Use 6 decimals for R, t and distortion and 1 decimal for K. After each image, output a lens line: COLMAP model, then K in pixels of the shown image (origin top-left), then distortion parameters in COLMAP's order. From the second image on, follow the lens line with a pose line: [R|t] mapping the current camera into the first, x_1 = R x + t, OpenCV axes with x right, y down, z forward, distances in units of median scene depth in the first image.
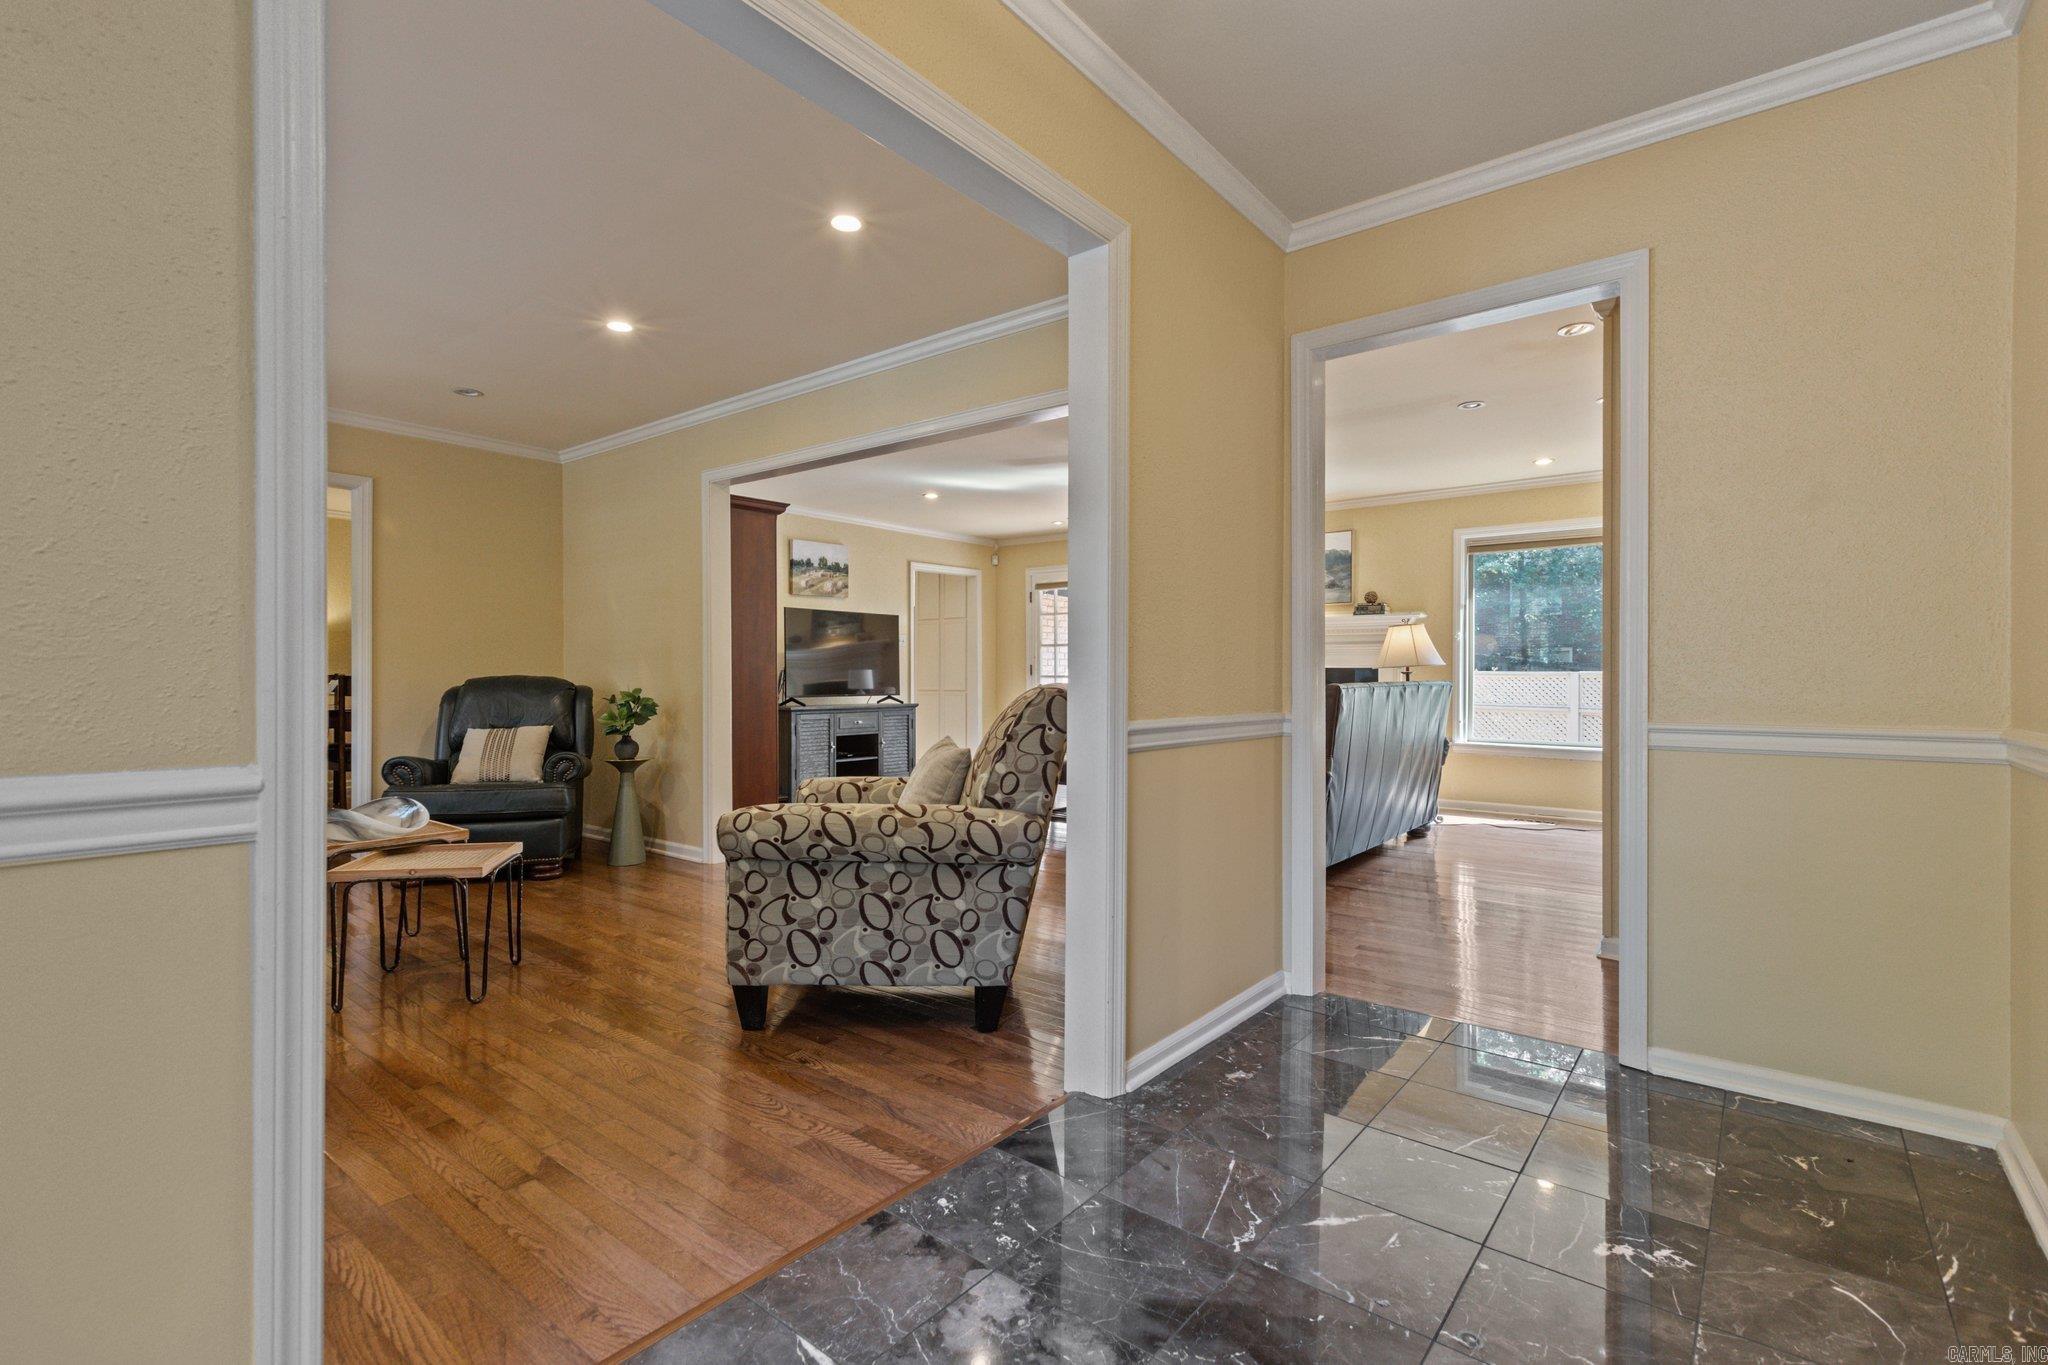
lens RADIAL K [[933.1, 0, 1020.4], [0, 933.1, 675.3], [0, 0, 1]] dist [0.004848, -0.000958]
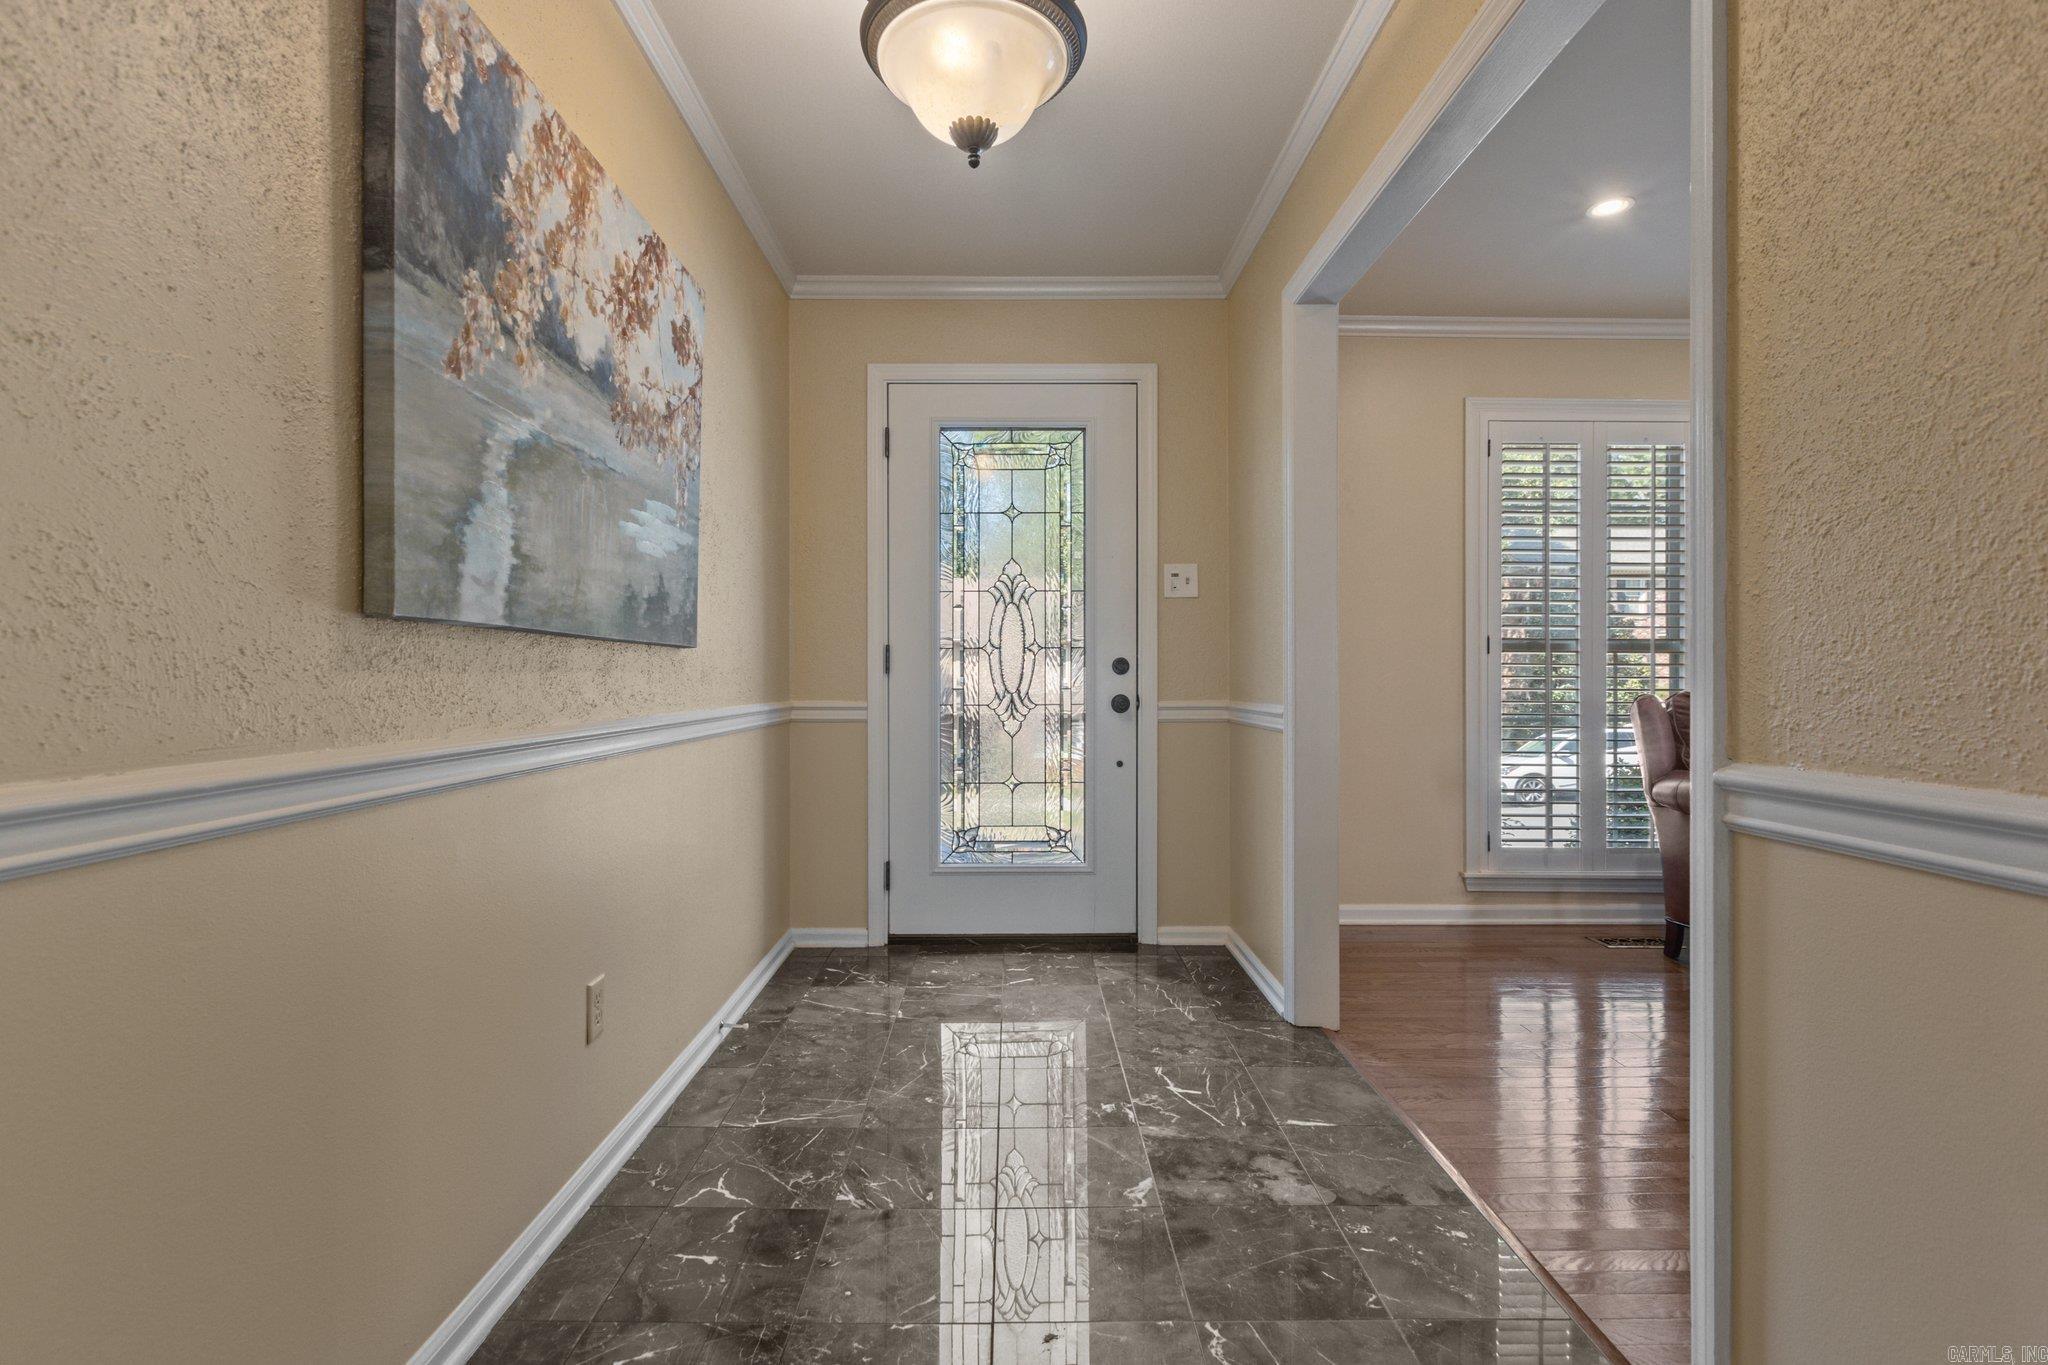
lens RADIAL K [[933.1, 0, 1022.0], [0, 933.1, 676.5], [0, 0, 1]] dist [0.004848, -0.000958]
pose [[-0.767533, -0.004406, -0.640994, 0.268727], [-0.003252, 0.999990, -0.002979, 0.003451], [0.641001, -0.000202, -0.767540, 0.451891]]
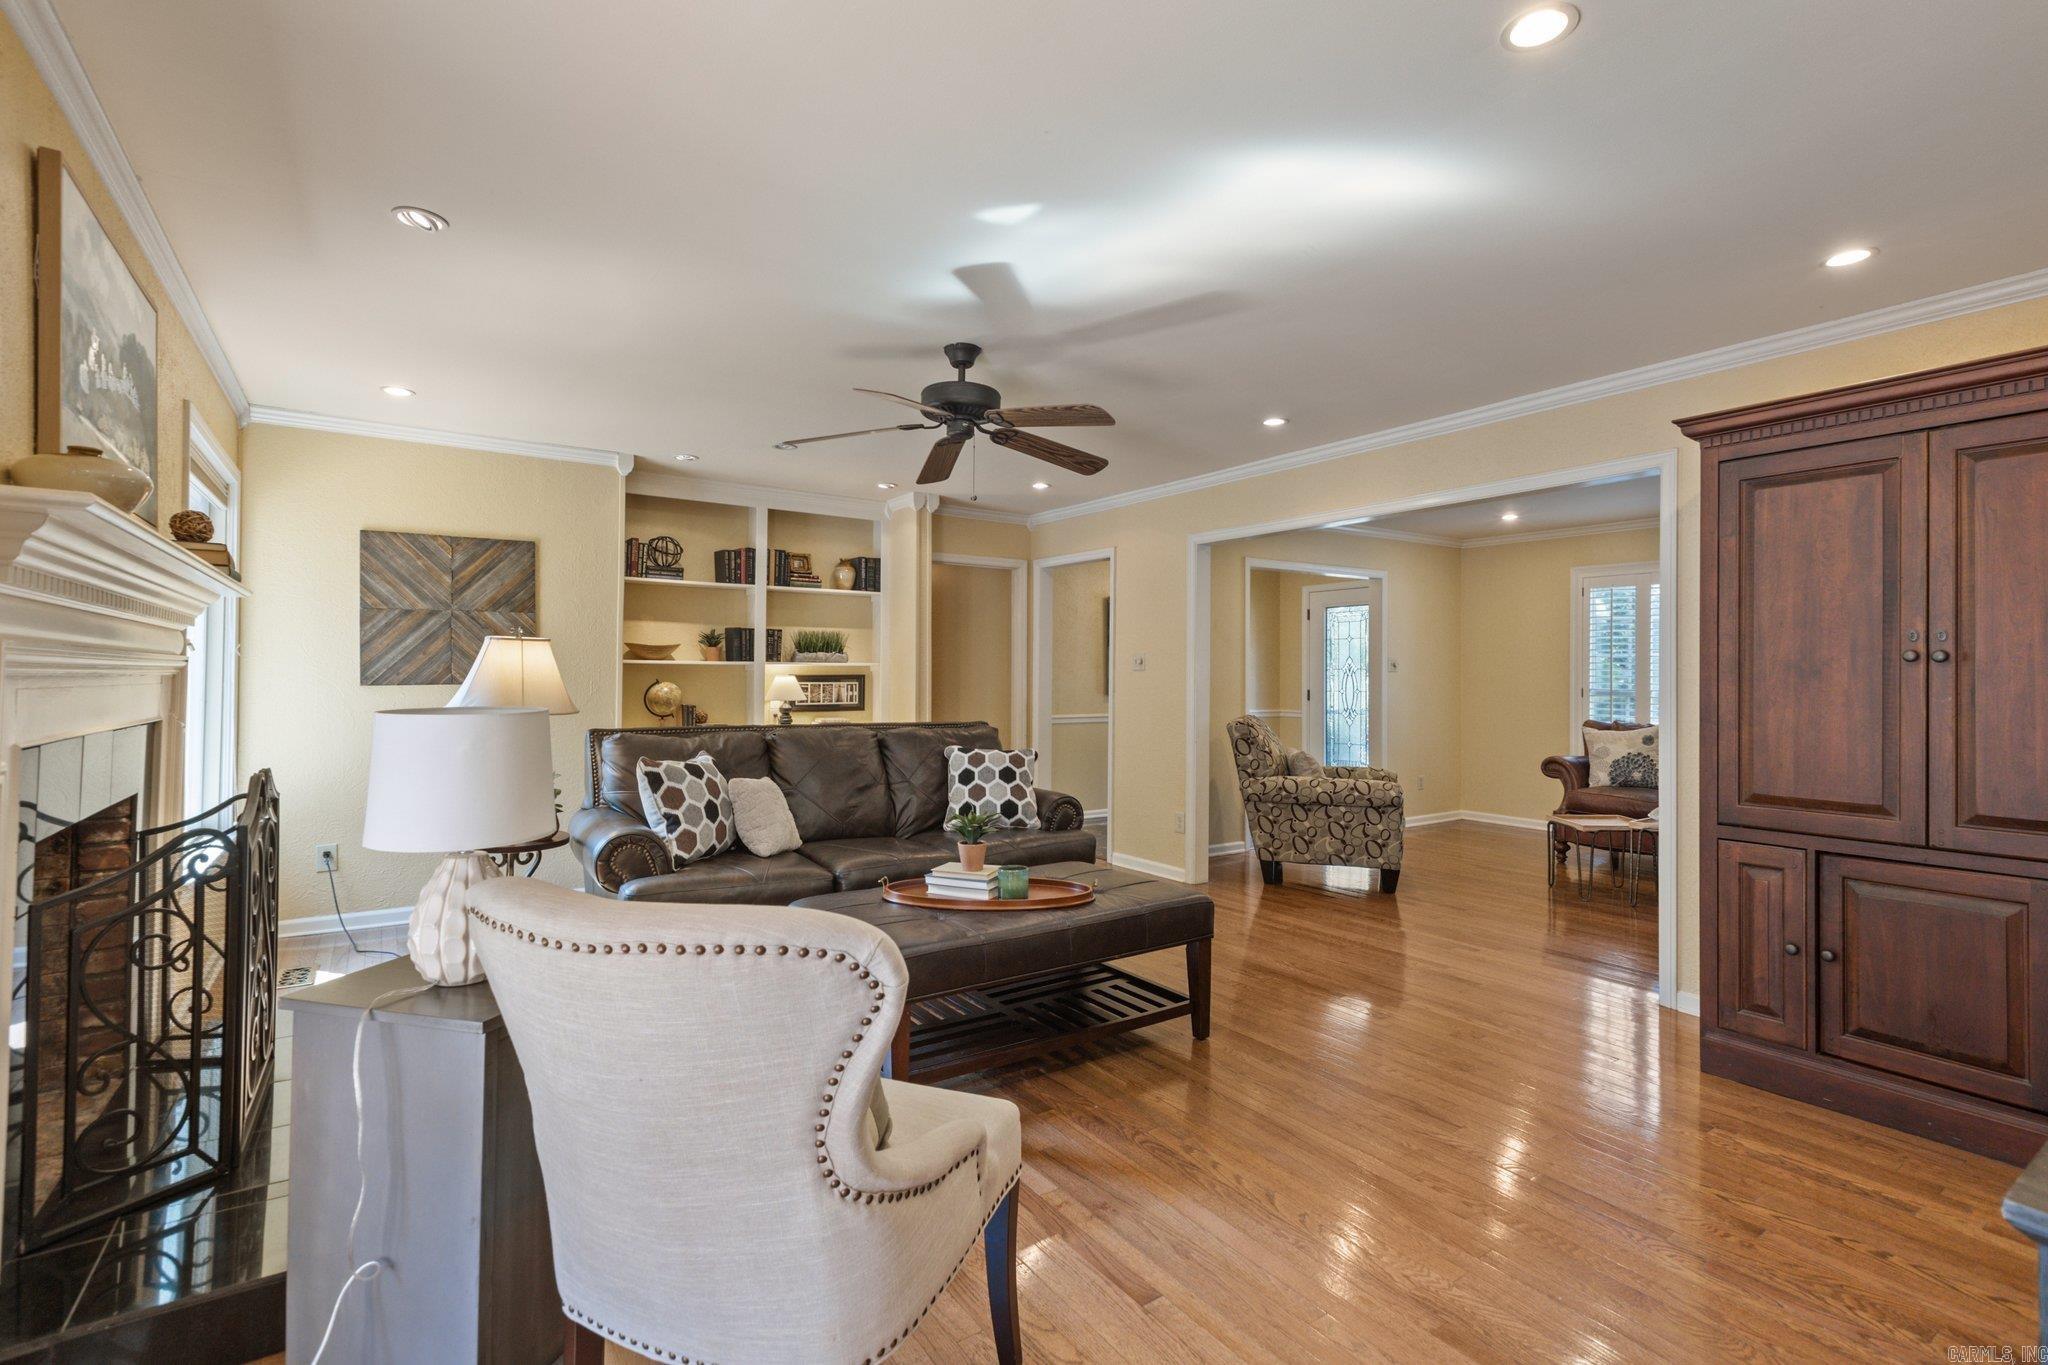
lens RADIAL K [[933.1, 0, 1018.9], [0, 933.1, 670.1], [0, 0, 1]] dist [0.004848, -0.000958]
pose [[-0.956164, -0.007093, 0.292746, -0.052501], [-0.009662, 0.999926, -0.007331, -0.036903], [-0.292673, -0.009838, -0.956162, 1.648216]]
